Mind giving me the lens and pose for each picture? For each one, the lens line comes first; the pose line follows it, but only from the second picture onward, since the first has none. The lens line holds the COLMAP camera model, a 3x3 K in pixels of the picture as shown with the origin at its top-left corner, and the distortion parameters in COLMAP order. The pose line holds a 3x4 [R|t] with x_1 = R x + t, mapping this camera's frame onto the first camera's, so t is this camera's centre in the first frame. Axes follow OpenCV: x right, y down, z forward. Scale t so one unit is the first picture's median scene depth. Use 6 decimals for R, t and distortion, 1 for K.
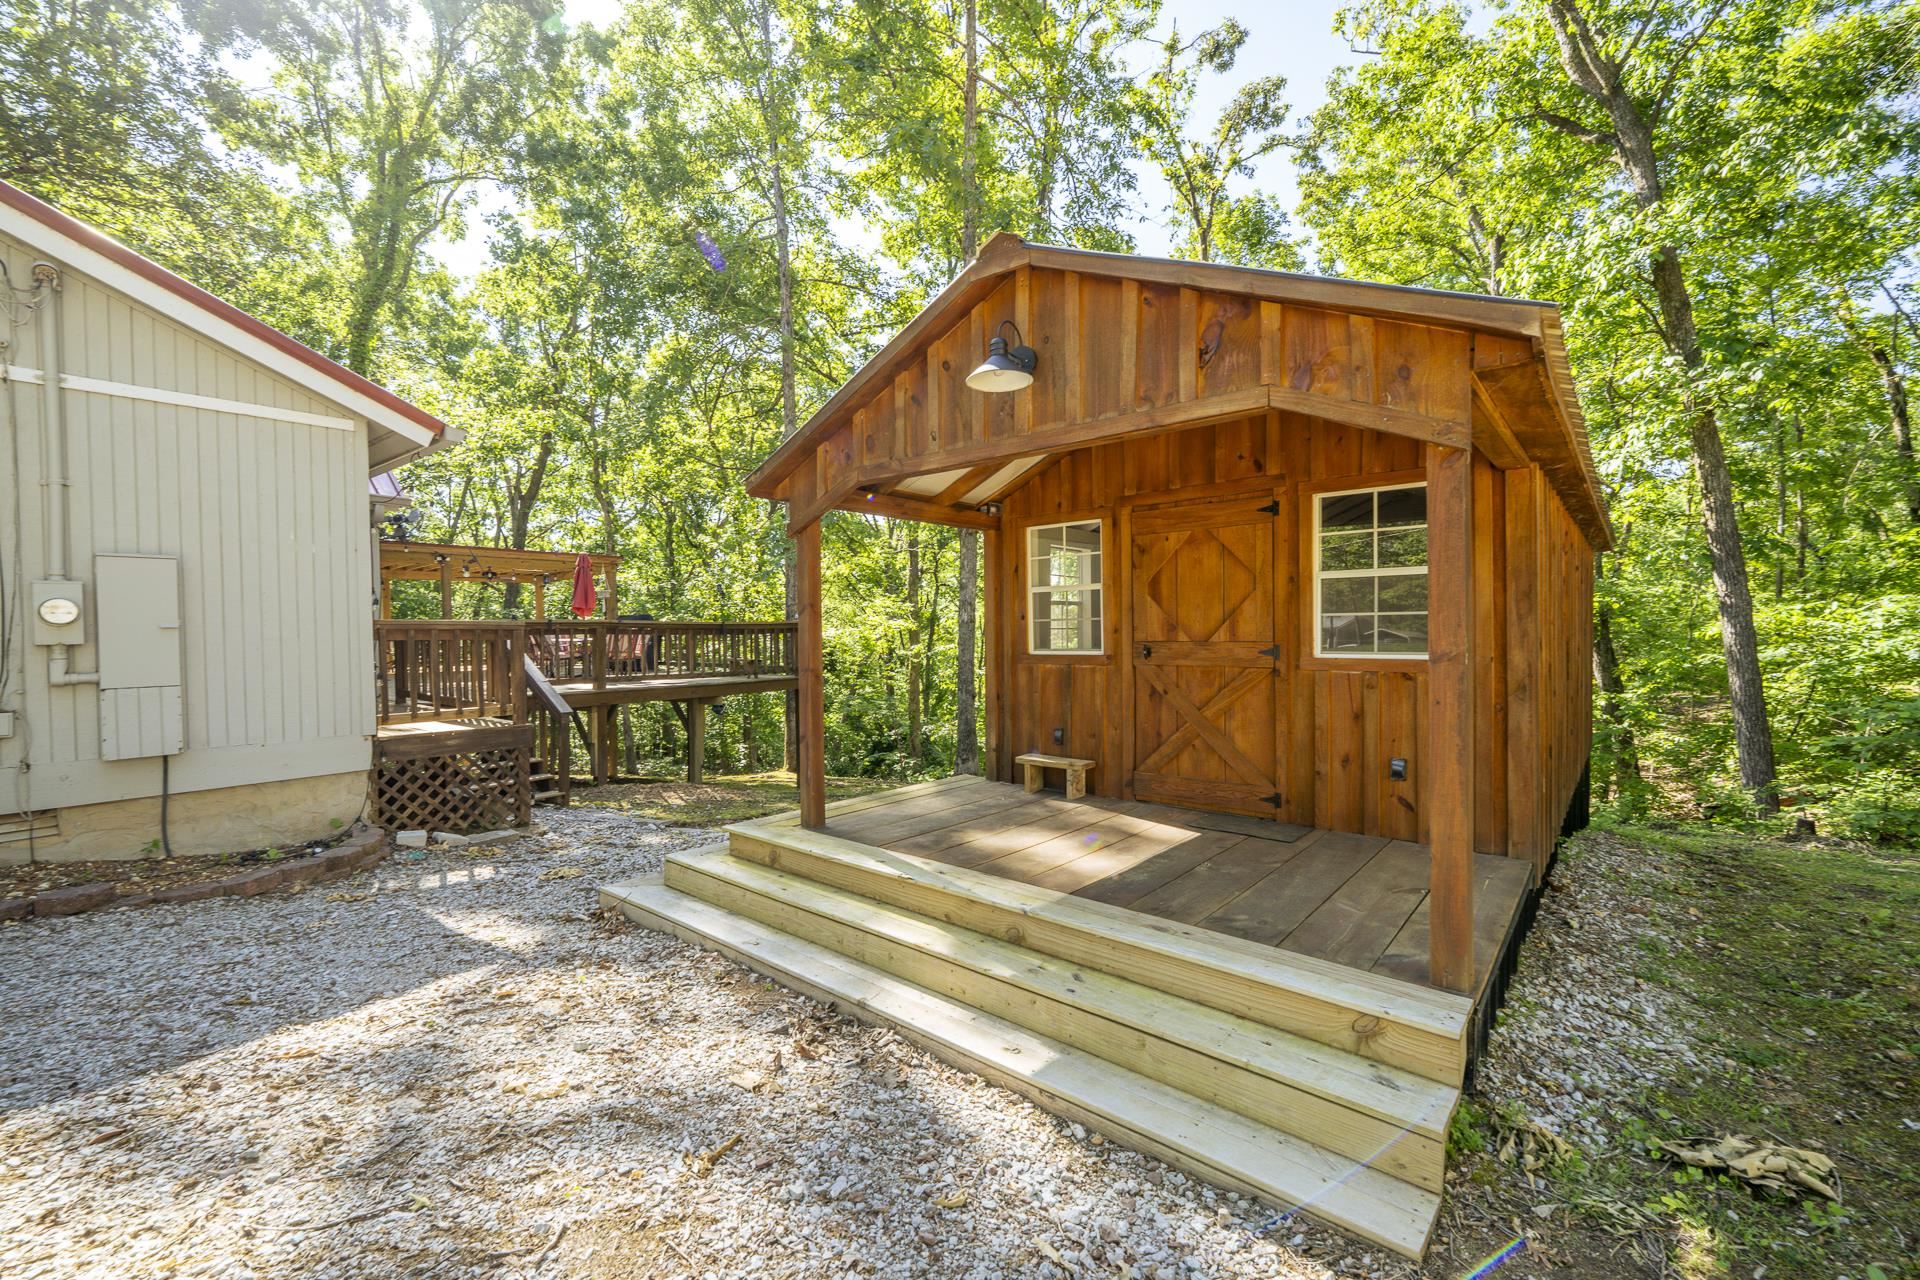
lens RADIAL K [[777.8, 0, 955.6], [0, 777.8, 636.2], [0, 0, 1]] dist [-0.001643, 0.001007]
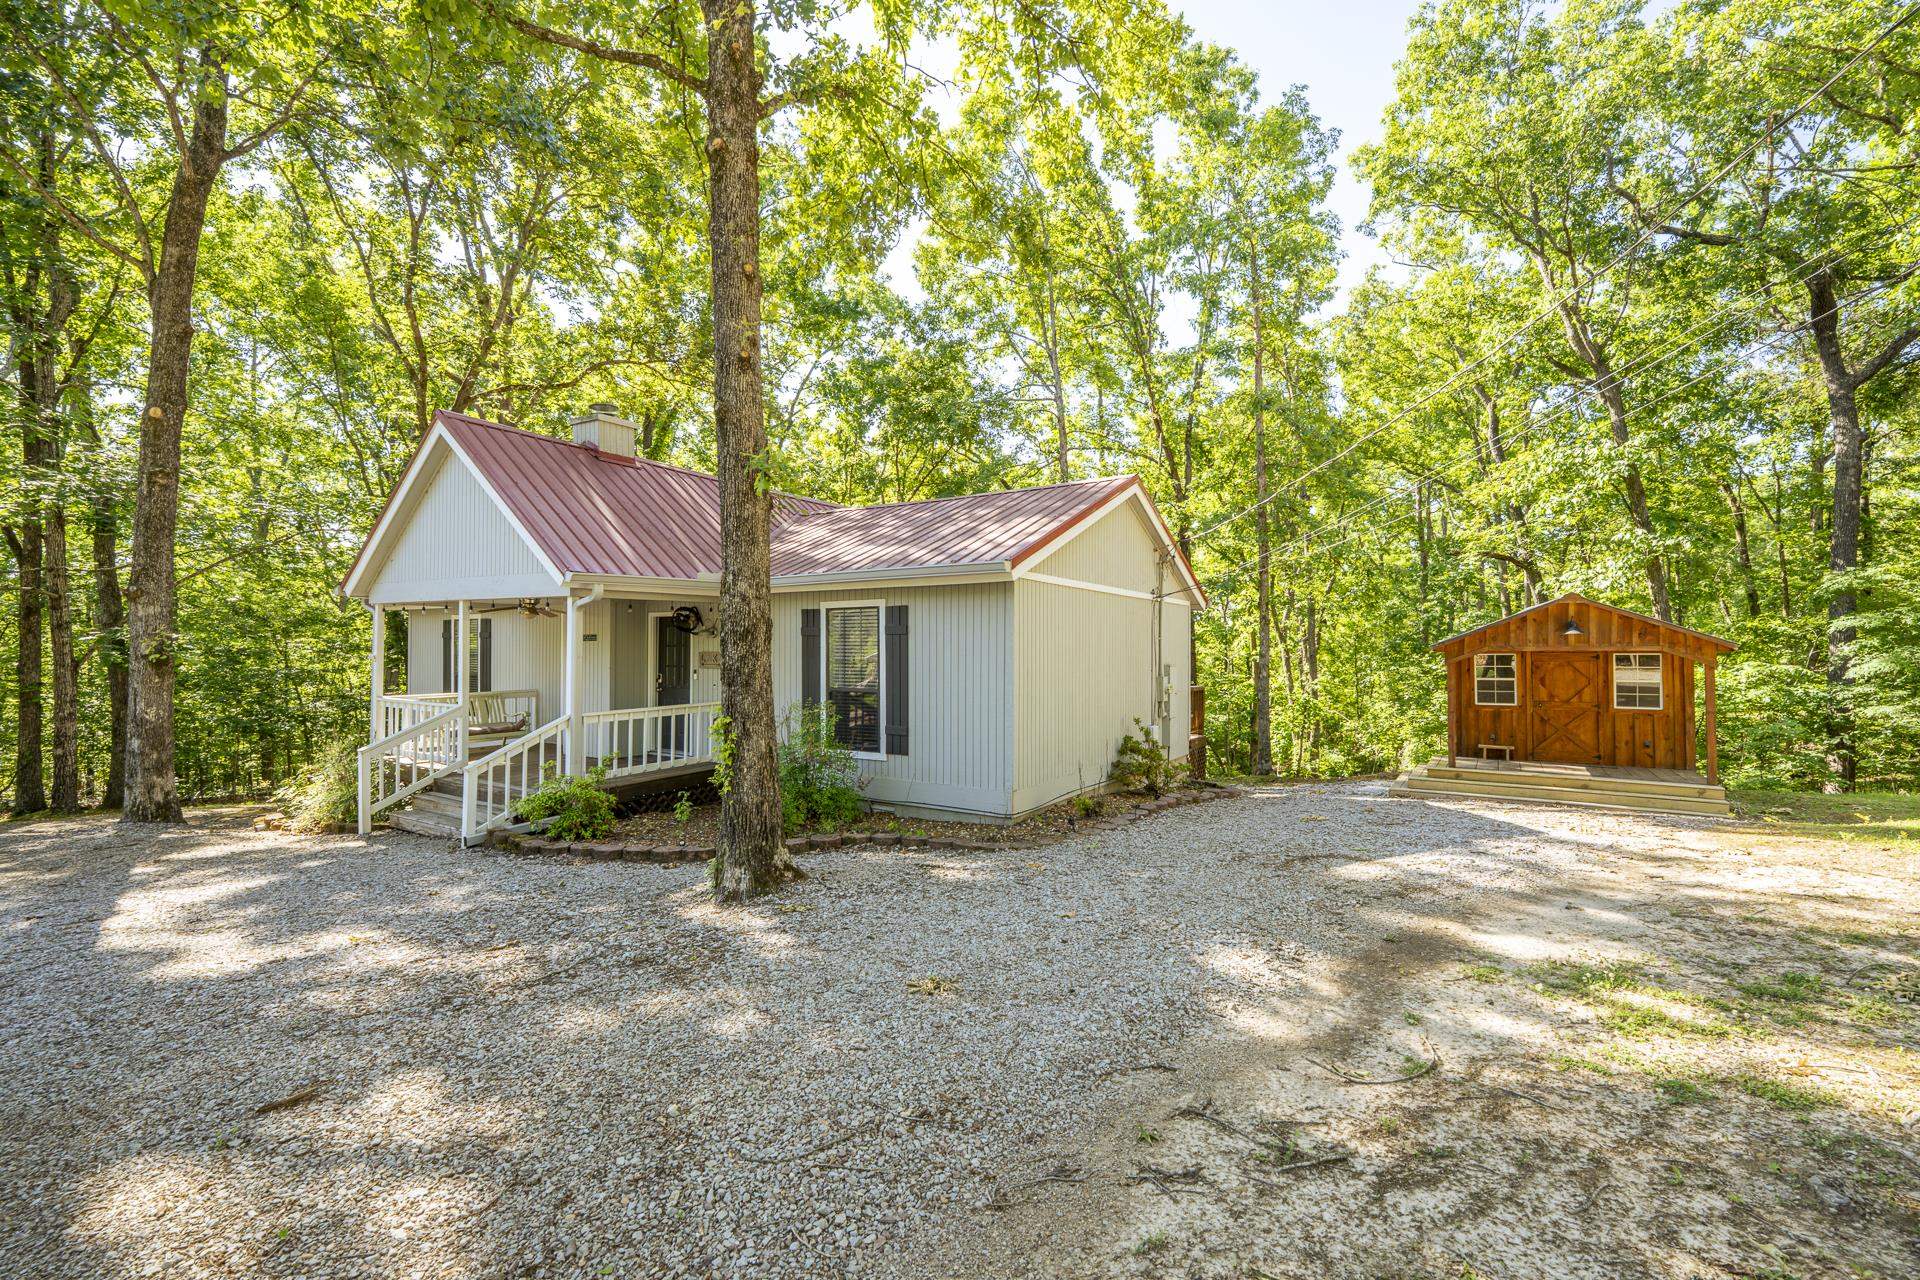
lens RADIAL K [[777.8, 0, 965.4], [0, 777.8, 647.1], [0, 0, 1]] dist [-0.001643, 0.001007]
pose [[0.994024, 0.007518, 0.108905, -0.759832], [-0.005231, 0.999760, -0.021266, -0.041692], [-0.109039, 0.020569, 0.993825, -0.558691]]
